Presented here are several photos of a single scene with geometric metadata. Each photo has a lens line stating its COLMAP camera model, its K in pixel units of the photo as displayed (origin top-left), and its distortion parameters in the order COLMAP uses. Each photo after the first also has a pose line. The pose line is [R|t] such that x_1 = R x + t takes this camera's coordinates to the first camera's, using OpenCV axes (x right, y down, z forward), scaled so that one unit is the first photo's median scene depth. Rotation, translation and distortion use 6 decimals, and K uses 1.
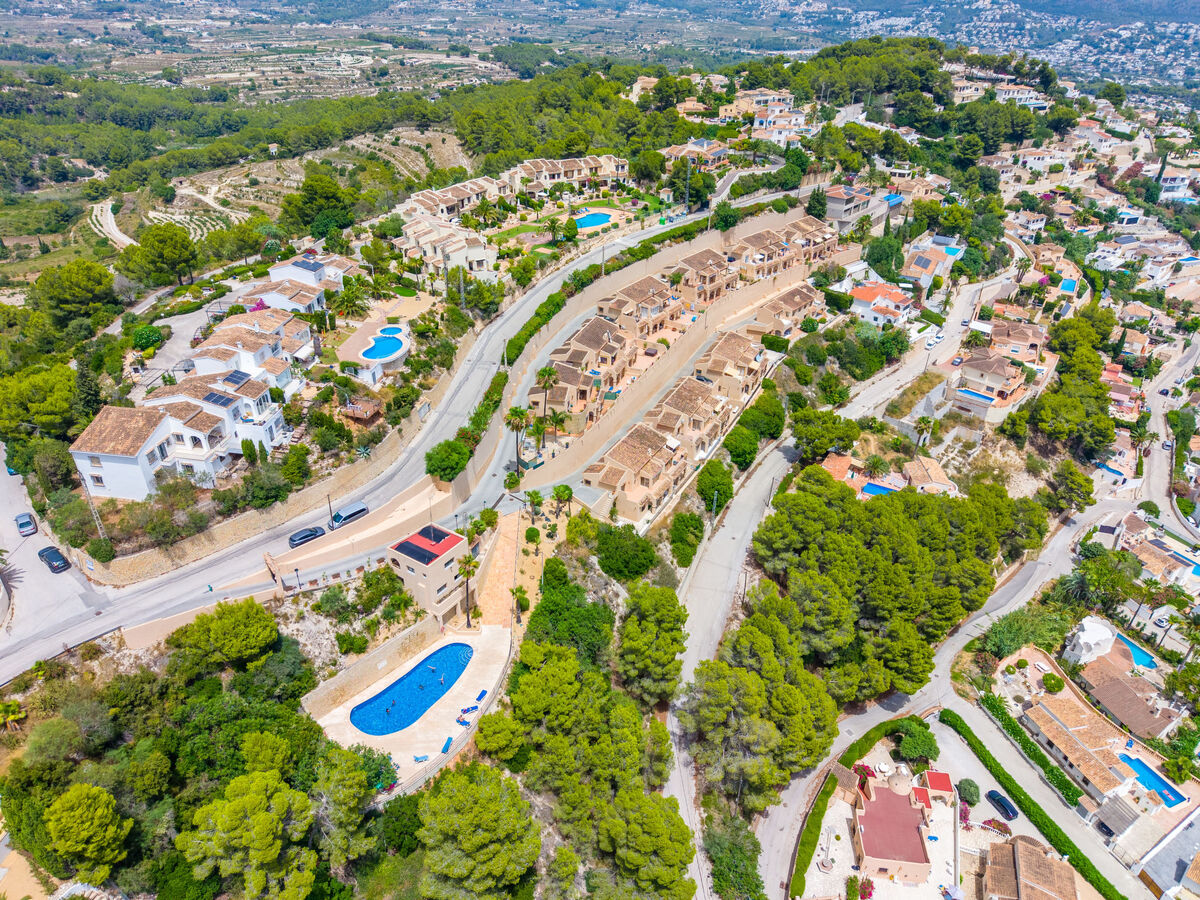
lens RADIAL K [[796.5, 0, 600.0], [0, 796.5, 450.0], [0, 0, 1]] dist [0.037856, -0.056533]
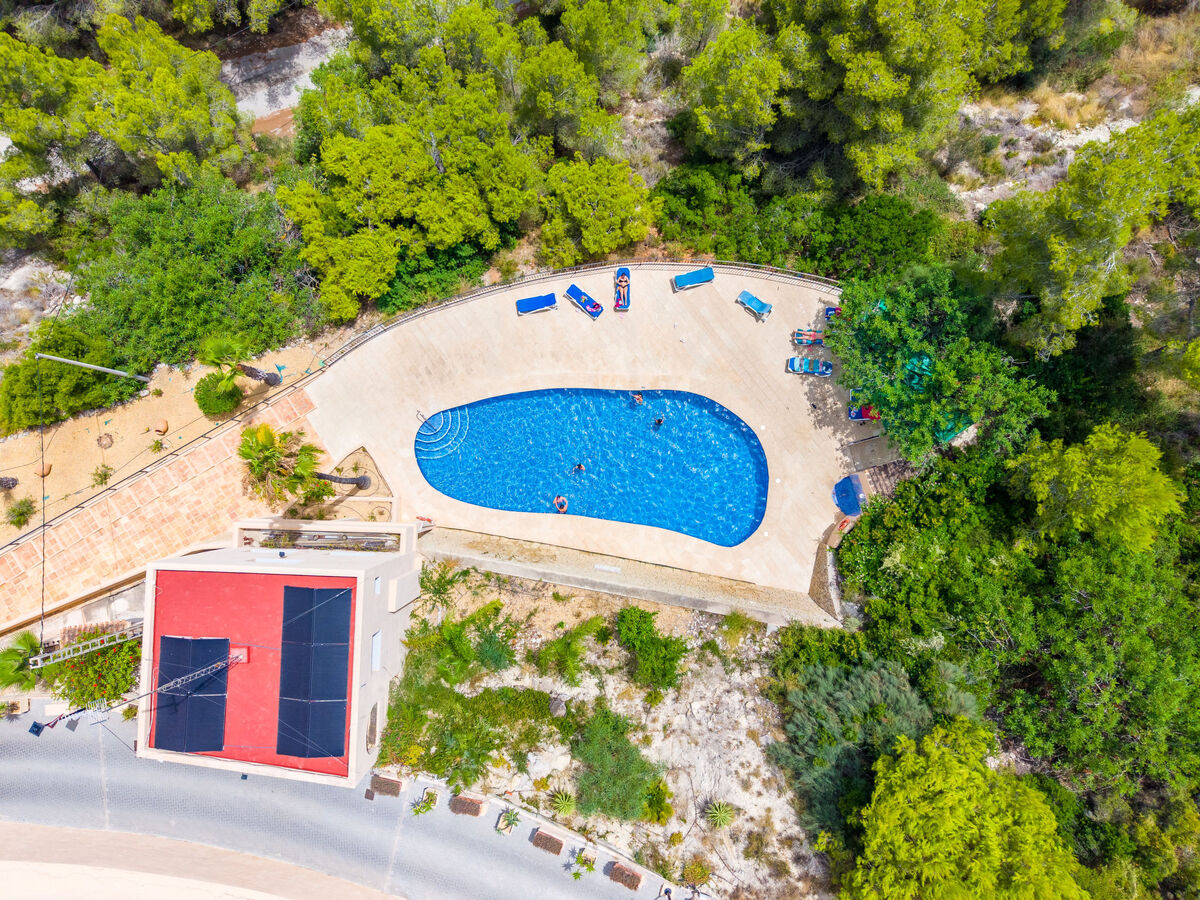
lens RADIAL K [[796.5, 0, 600.0], [0, 796.5, 450.0], [0, 0, 1]] dist [0.037856, -0.056533]
pose [[-0.517009, -0.855845, 0.015193, -0.229152], [0.431661, -0.245354, 0.868026, -0.044239], [-0.739168, 0.455336, 0.496286, 0.794976]]
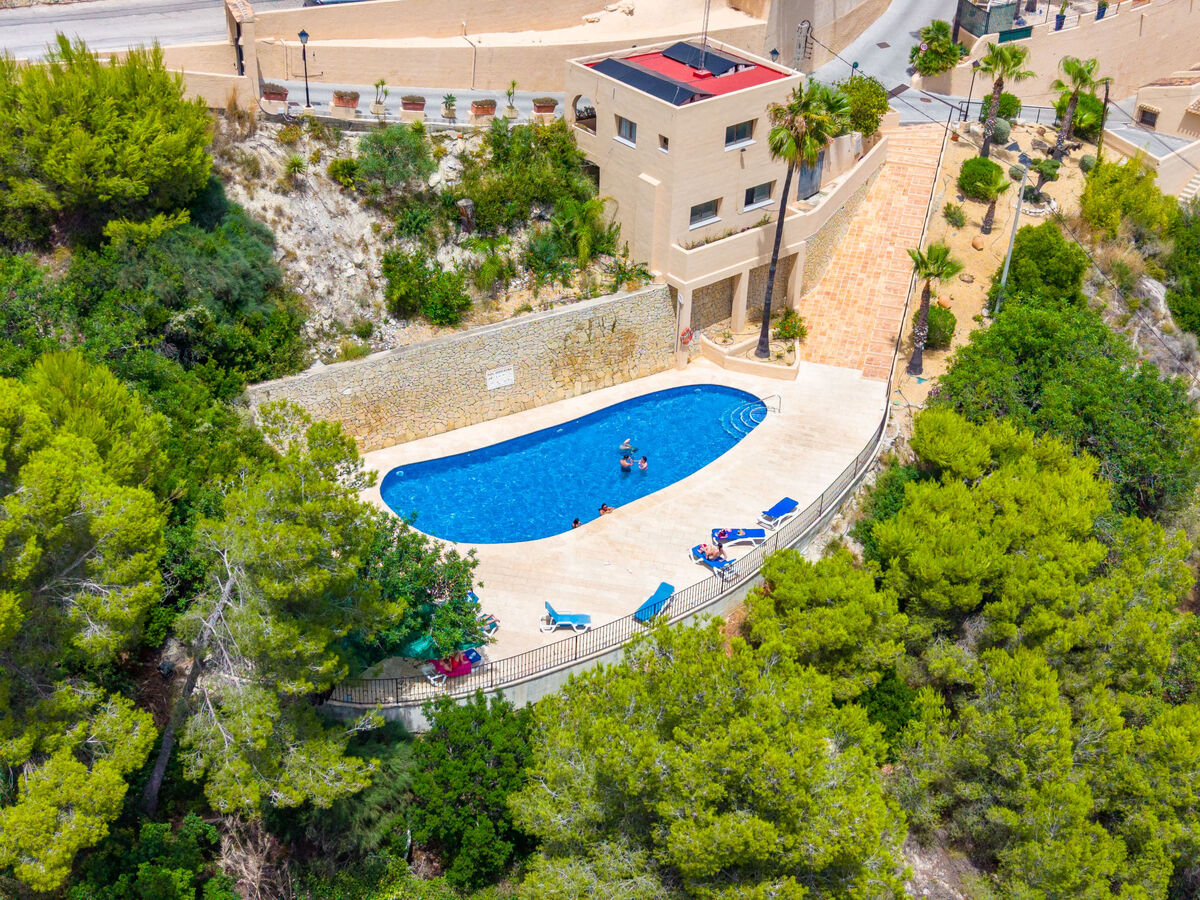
lens RADIAL K [[1543.9, 0, 600.0], [0, 1543.9, 450.0], [0, 0, 1]] dist [0.142666, -0.048470]
pose [[0.955310, 0.166624, -0.244170, -0.069991], [-0.163459, 0.985987, 0.033320, 0.270428], [0.246300, 0.008081, 0.969160, 0.386416]]
